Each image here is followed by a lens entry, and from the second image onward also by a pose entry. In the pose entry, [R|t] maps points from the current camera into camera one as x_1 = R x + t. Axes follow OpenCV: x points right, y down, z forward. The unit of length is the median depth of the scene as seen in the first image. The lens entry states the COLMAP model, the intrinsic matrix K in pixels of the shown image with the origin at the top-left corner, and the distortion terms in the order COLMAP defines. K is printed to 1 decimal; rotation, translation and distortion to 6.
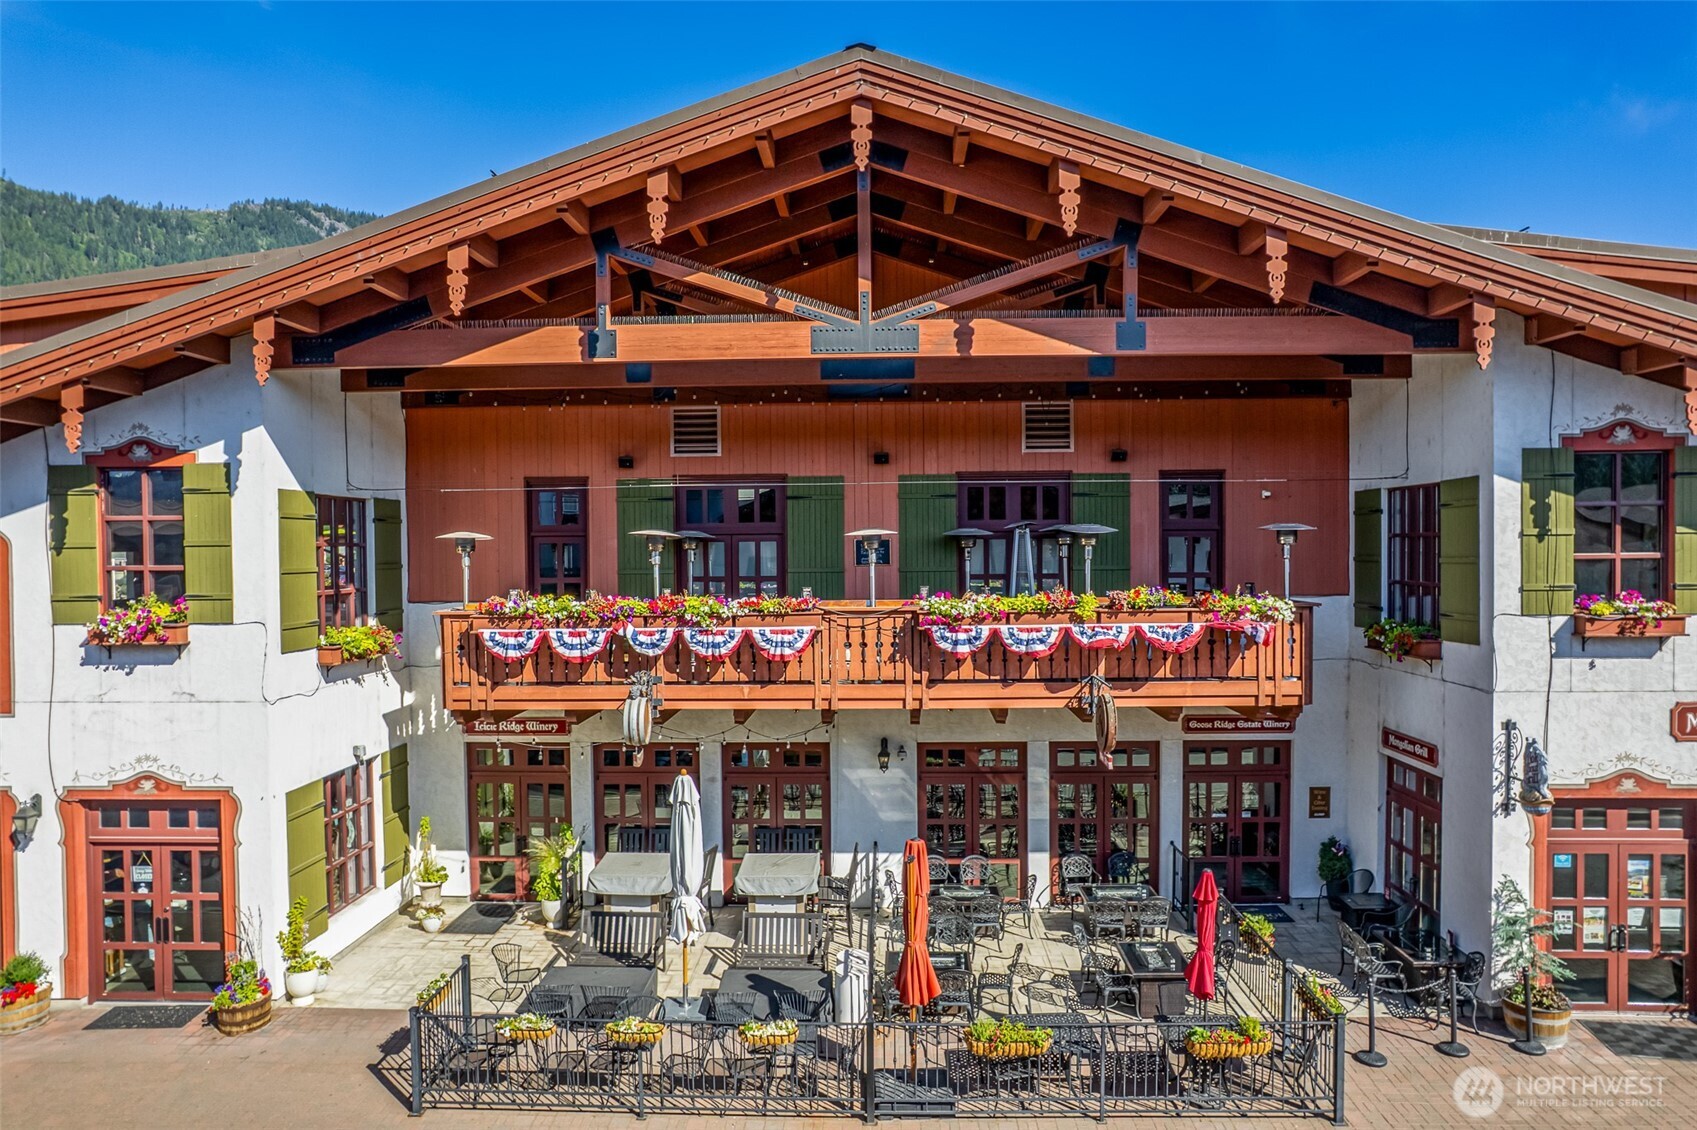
lens RADIAL K [[1080.5, 0, 847.3], [0, 1080.5, 570.7], [0, 0, 1]] dist [-0.050669, 0.035039]
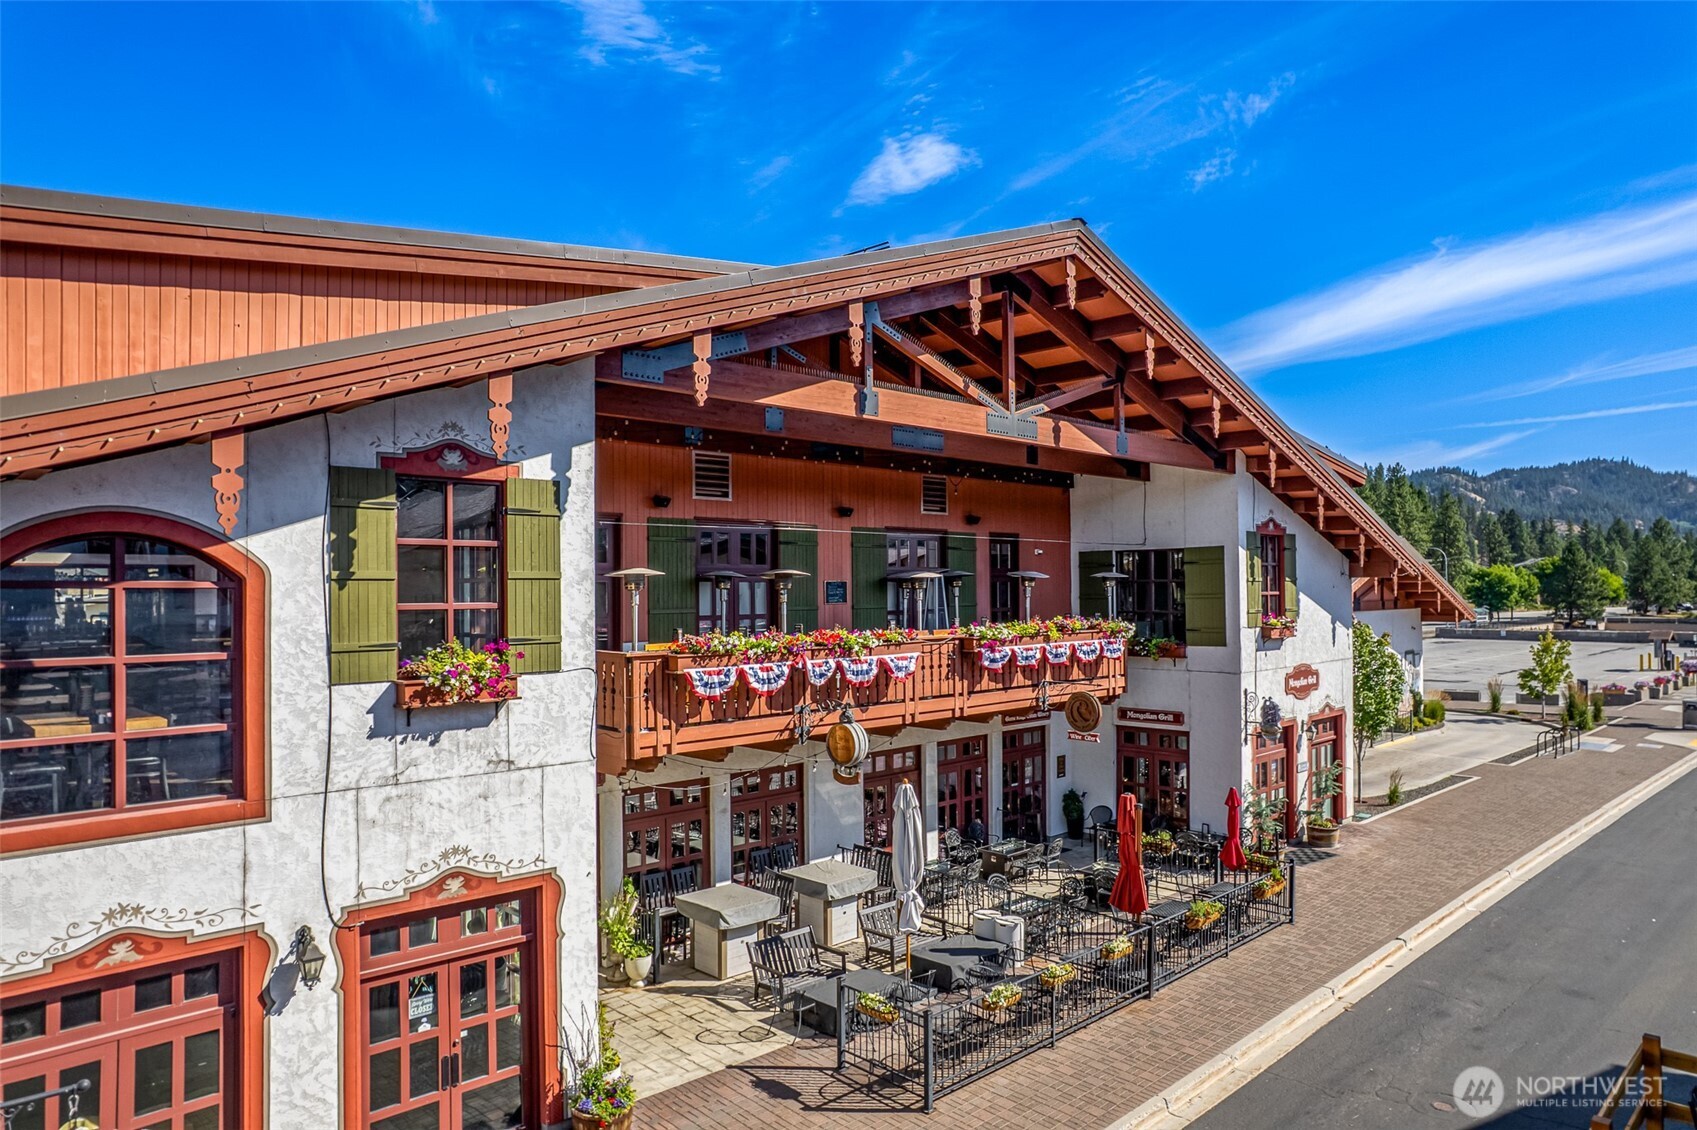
lens RADIAL K [[1080.5, 0, 848.1], [0, 1080.5, 568.3], [0, 0, 1]] dist [-0.050669, 0.035039]
pose [[0.695735, 0.018720, 0.718054, -1.024667], [0.016393, 0.998986, -0.041927, 0.007823], [-0.718111, 0.040941, 0.694723, 0.238376]]
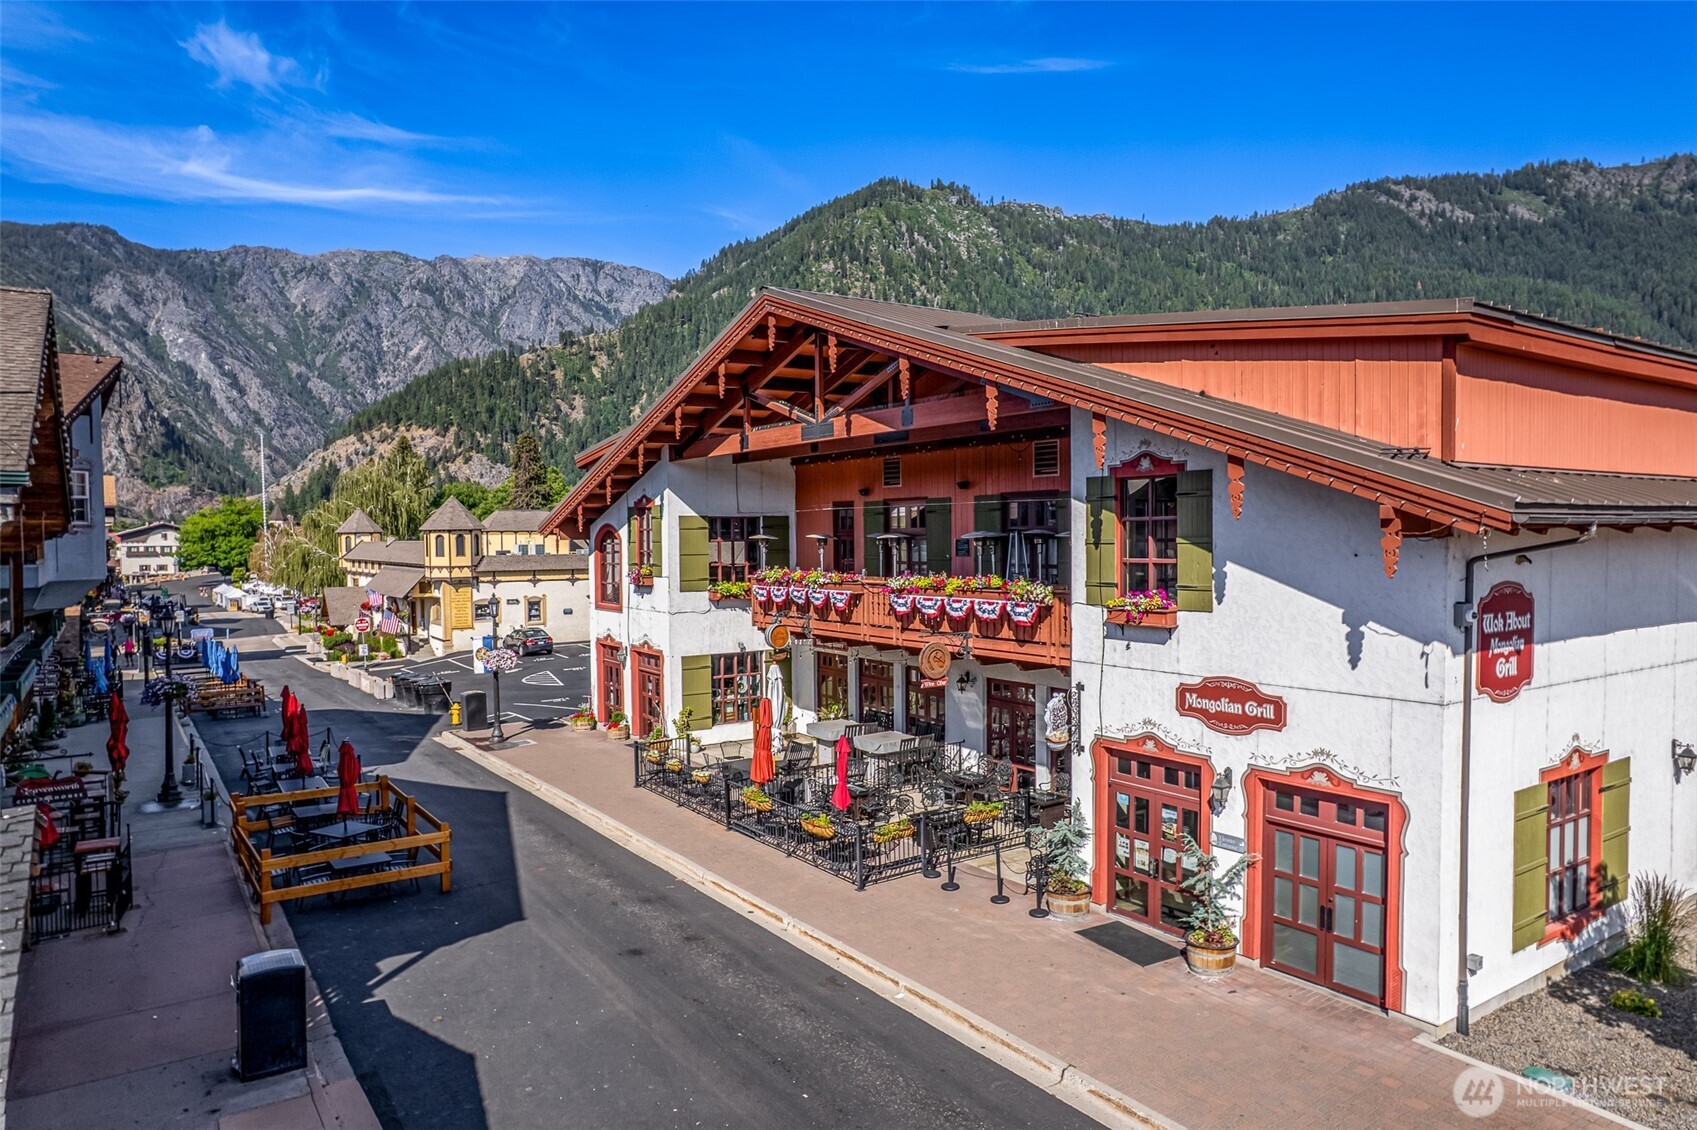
lens RADIAL K [[1080.5, 0, 847.2], [0, 1080.5, 566.0], [0, 0, 1]] dist [-0.050669, 0.035039]
pose [[0.595468, 0.026710, -0.802935, 1.458774], [-0.013326, 0.999638, 0.023370, -0.031379], [0.803268, -0.003217, 0.595609, -0.034125]]
